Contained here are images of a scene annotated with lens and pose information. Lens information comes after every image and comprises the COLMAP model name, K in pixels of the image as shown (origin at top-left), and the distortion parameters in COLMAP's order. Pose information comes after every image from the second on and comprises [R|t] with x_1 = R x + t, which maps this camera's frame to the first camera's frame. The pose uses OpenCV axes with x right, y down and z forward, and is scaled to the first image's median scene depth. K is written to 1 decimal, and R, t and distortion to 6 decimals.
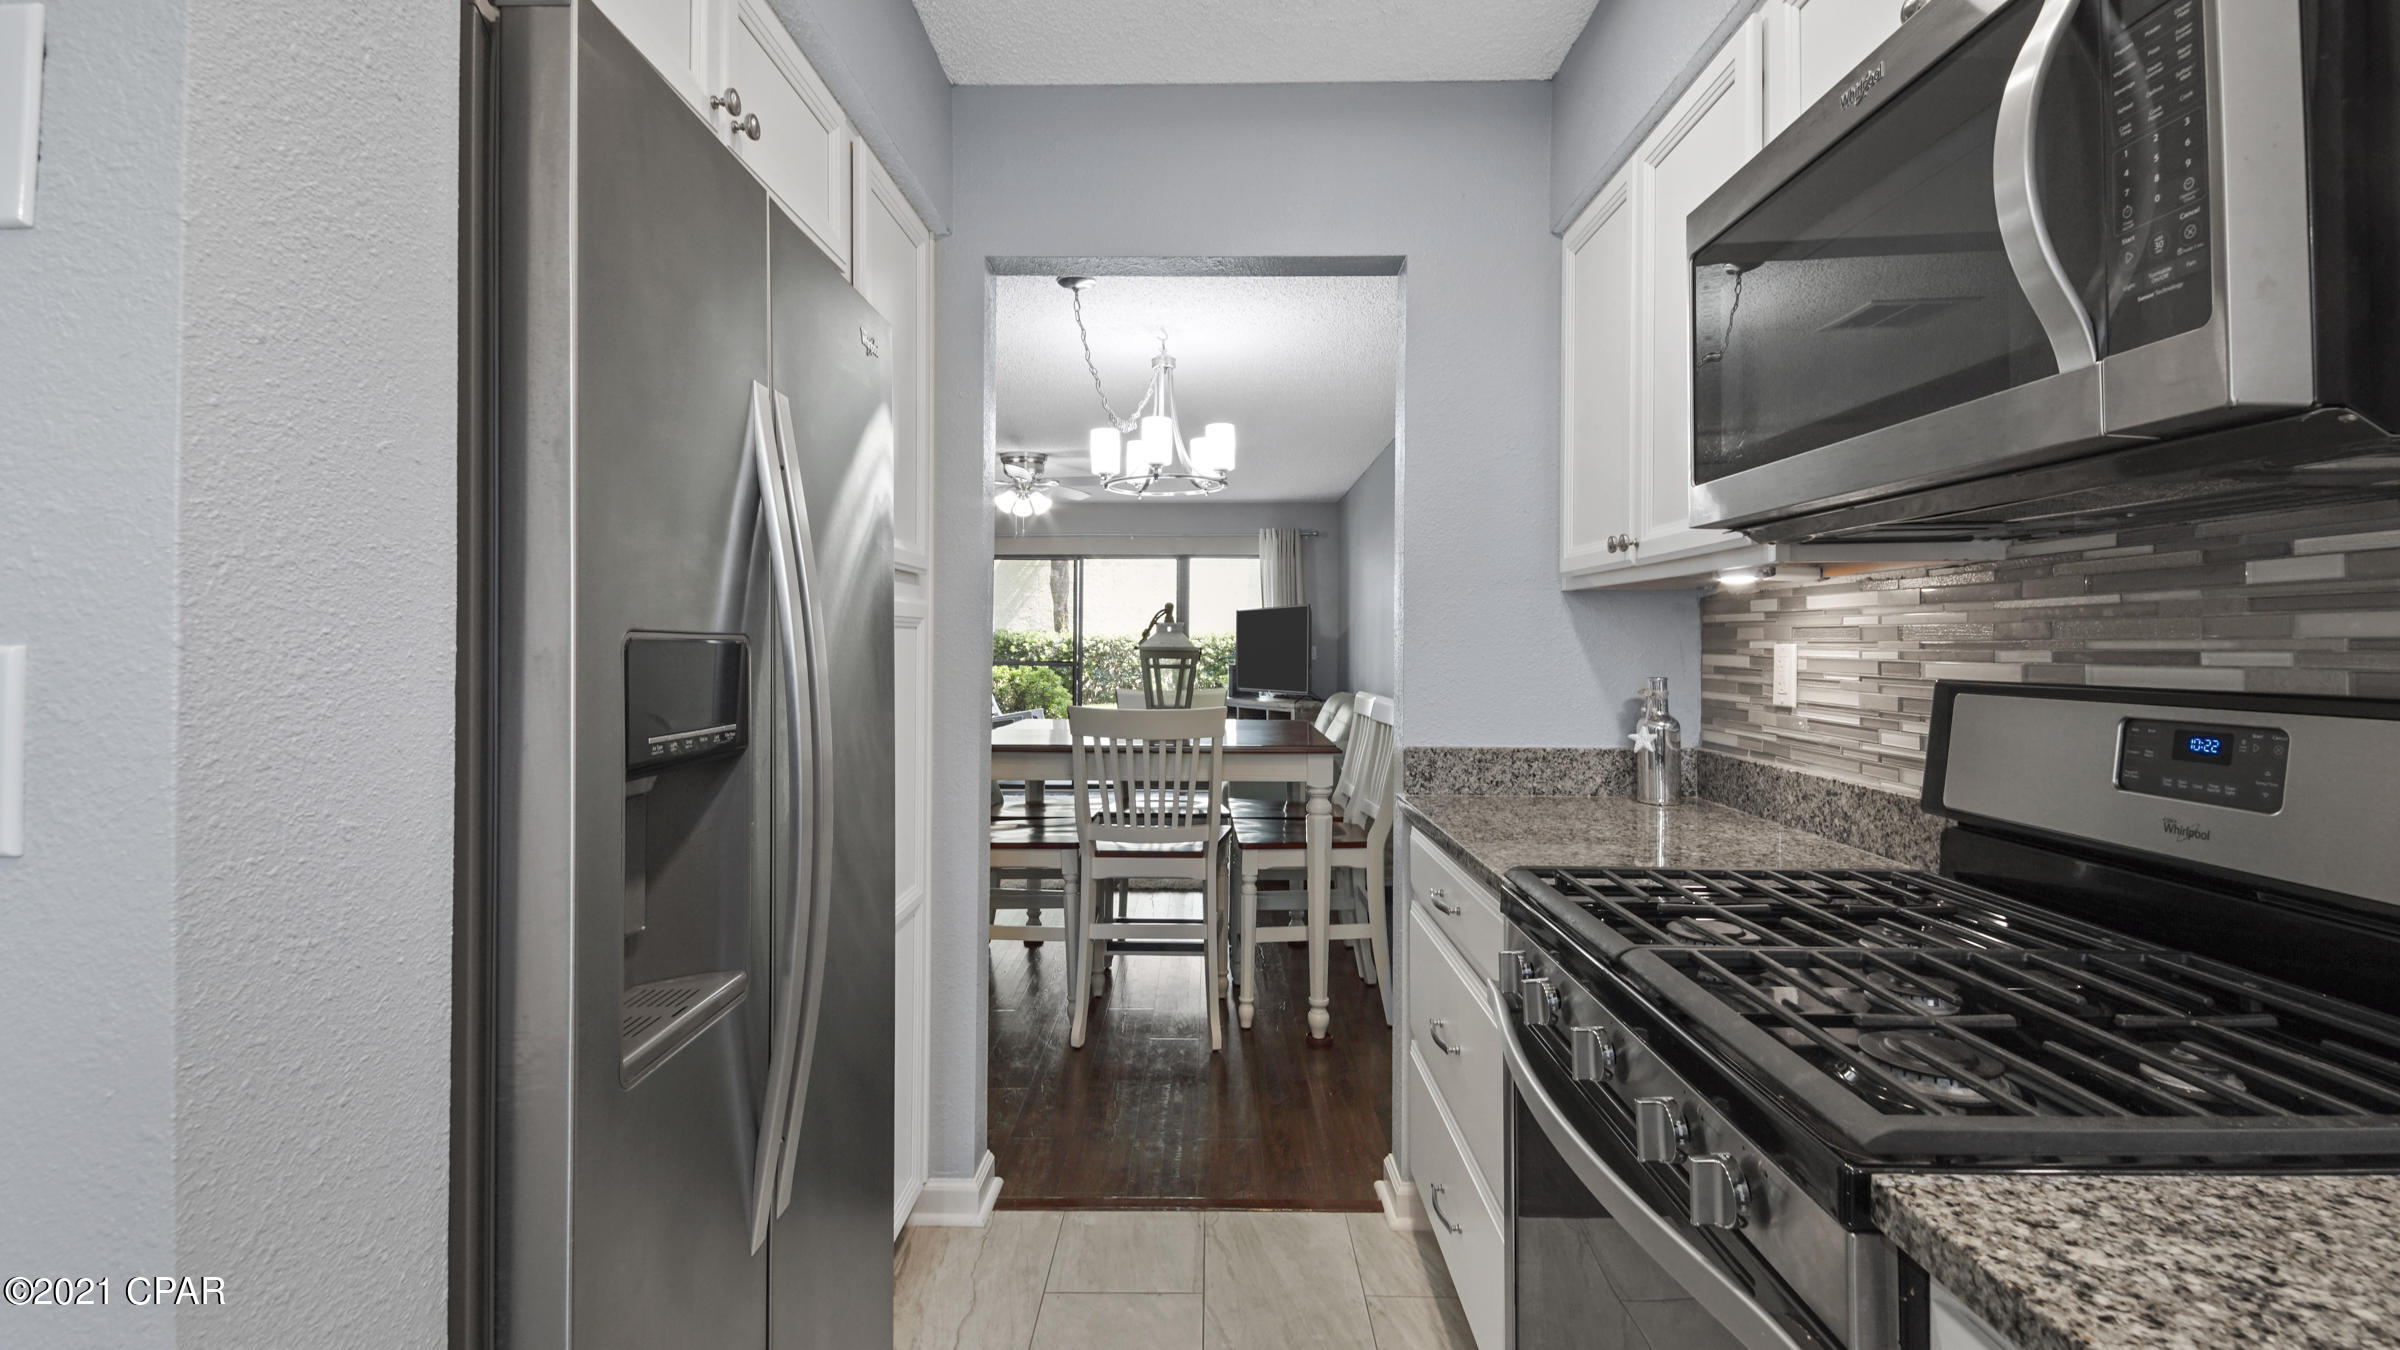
lens RADIAL K [[1037.7, 0, 1215.9], [0, 1037.7, 634.9], [0, 0, 1]] dist [0.002171, -0.001845]
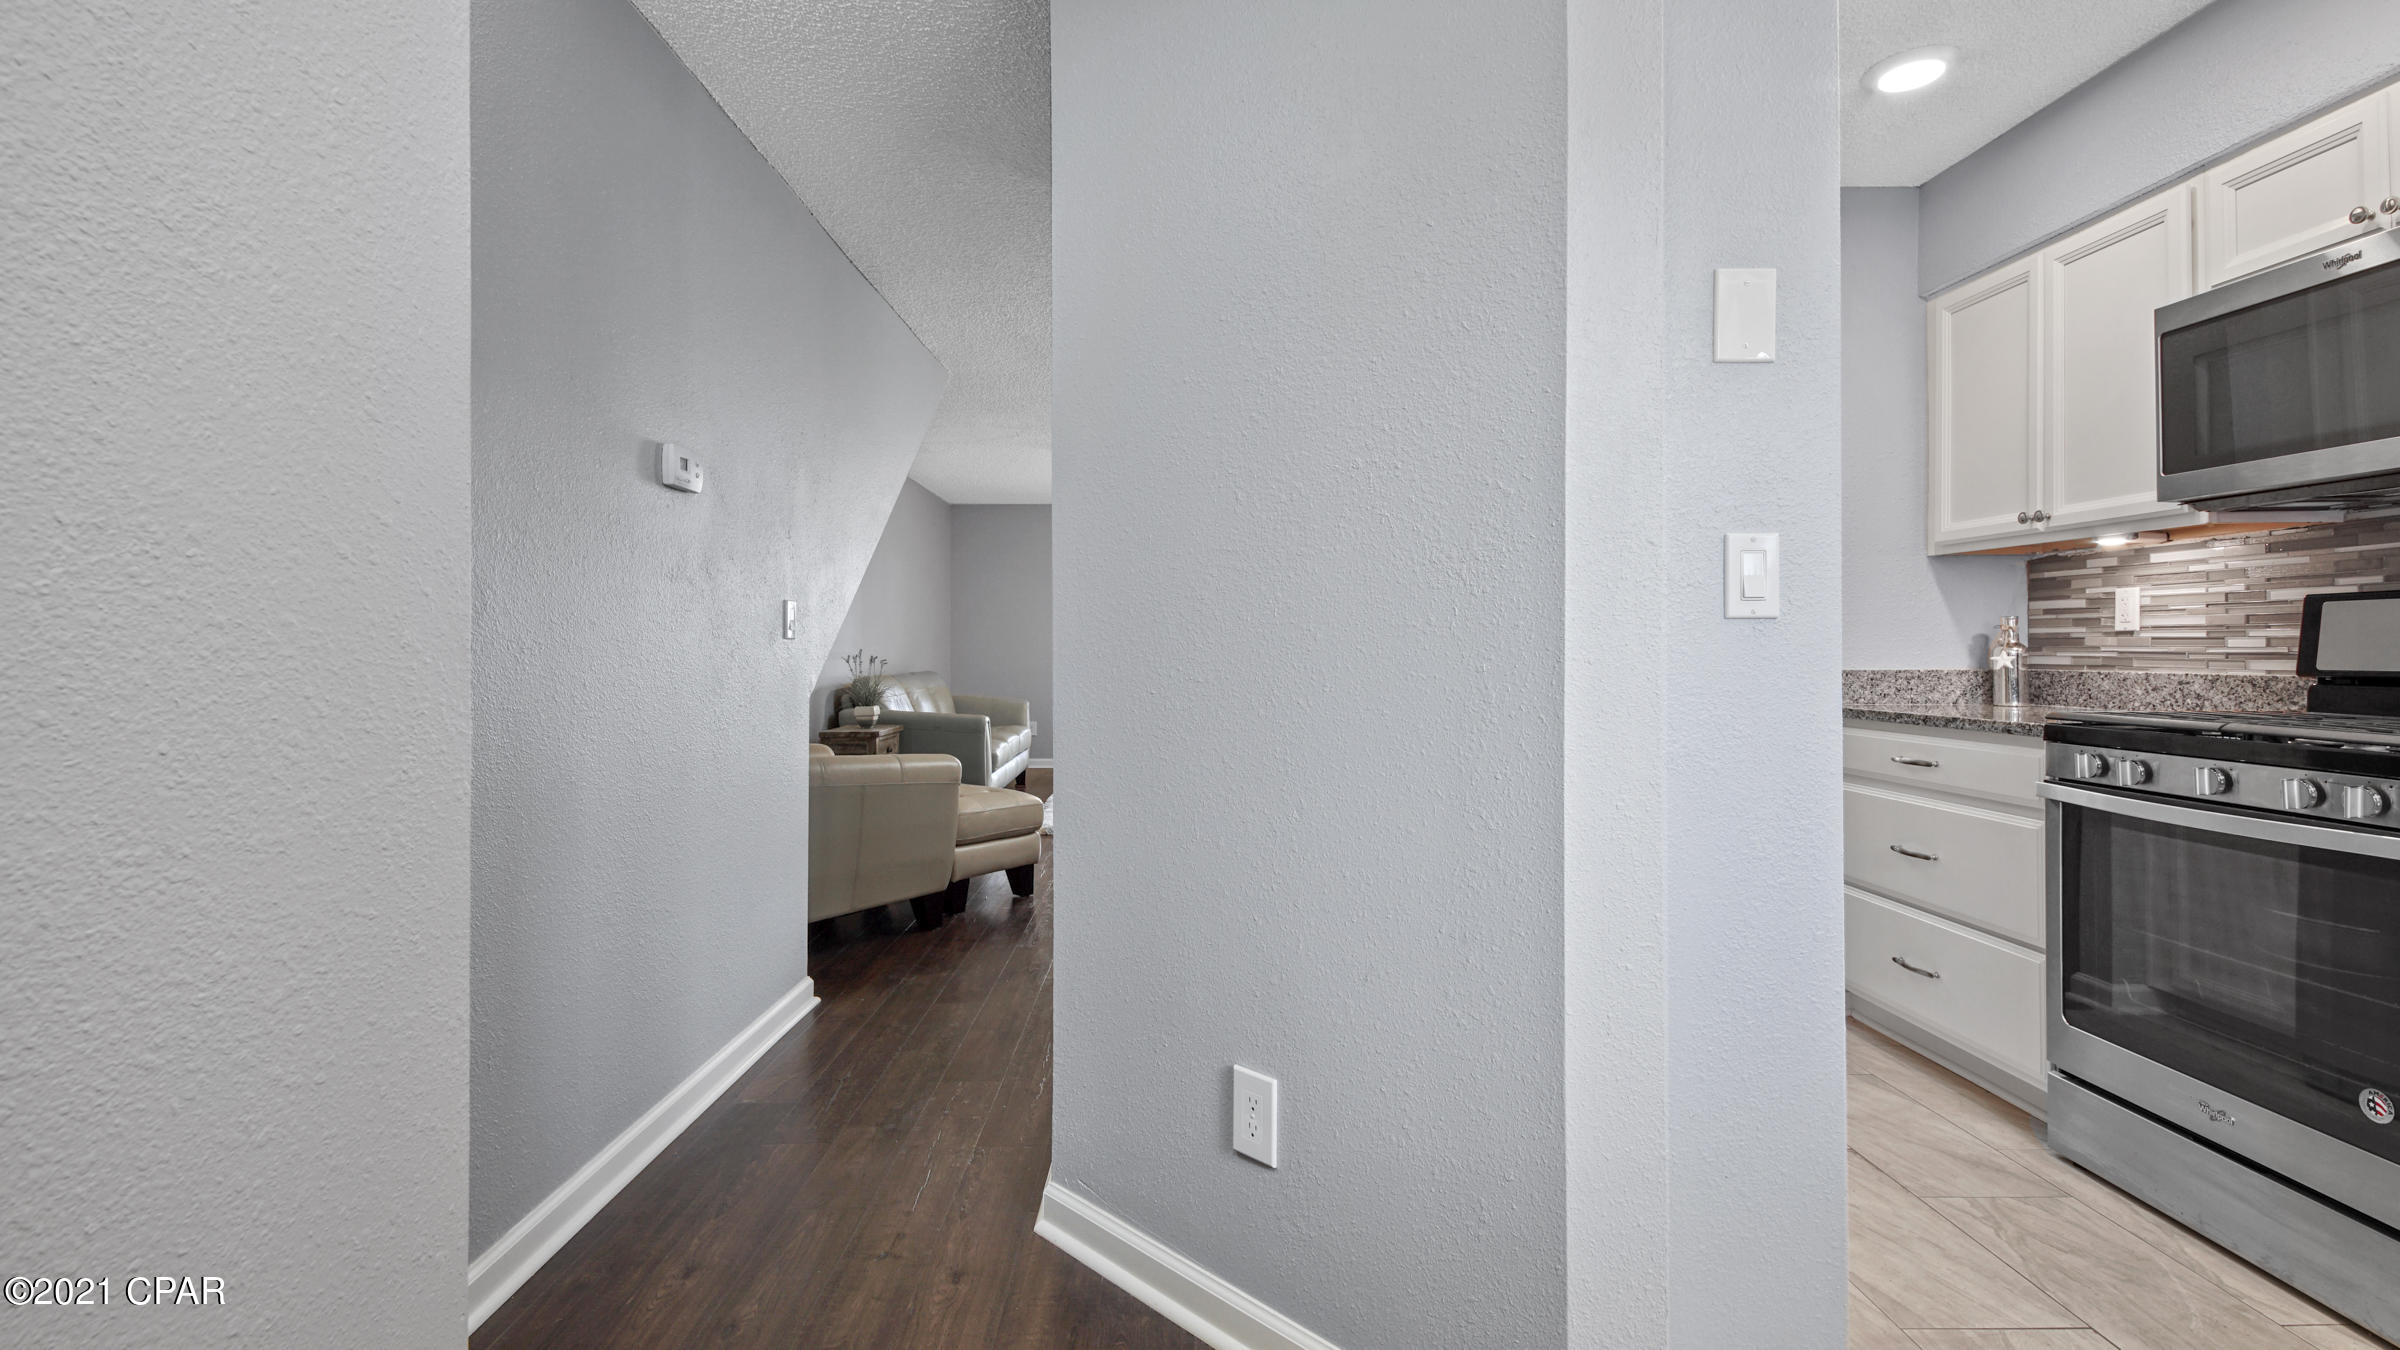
lens RADIAL K [[1037.7, 0, 1229.6], [0, 1037.7, 641.7], [0, 0, 1]] dist [0.002171, -0.001845]
pose [[0.999669, -0.004621, 0.025309, -0.743288], [0.004539, 0.999984, 0.003272, 0.073836], [-0.025323, -0.003156, 0.999674, -0.419409]]
